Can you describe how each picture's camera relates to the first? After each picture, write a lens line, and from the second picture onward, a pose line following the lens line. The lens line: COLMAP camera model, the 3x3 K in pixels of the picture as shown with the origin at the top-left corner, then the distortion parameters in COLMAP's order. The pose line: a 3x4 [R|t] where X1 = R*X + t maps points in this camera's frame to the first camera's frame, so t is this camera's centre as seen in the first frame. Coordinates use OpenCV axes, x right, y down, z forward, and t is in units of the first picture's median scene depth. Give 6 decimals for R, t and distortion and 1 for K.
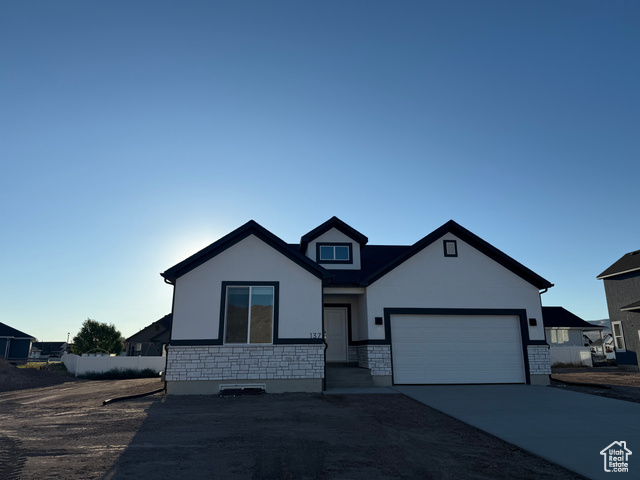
lens RADIAL K [[453.0, 0, 320.0], [0, 453.0, 240.0], [0, 0, 1]] dist [0.138899, -0.220089]
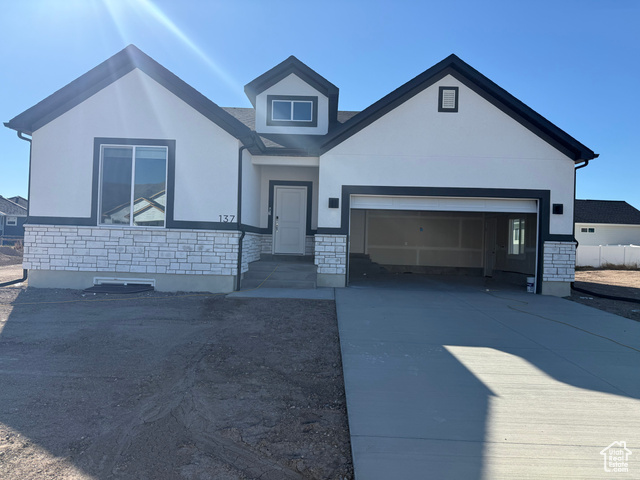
lens RADIAL K [[453.0, 0, 320.0], [0, 453.0, 240.0], [0, 0, 1]] dist [0.138899, -0.220089]
pose [[0.992763, 0.037922, -0.113949, 0.198558], [-0.009871, 0.971392, 0.237278, 0.065847], [0.119687, -0.234436, 0.964736, 0.295686]]
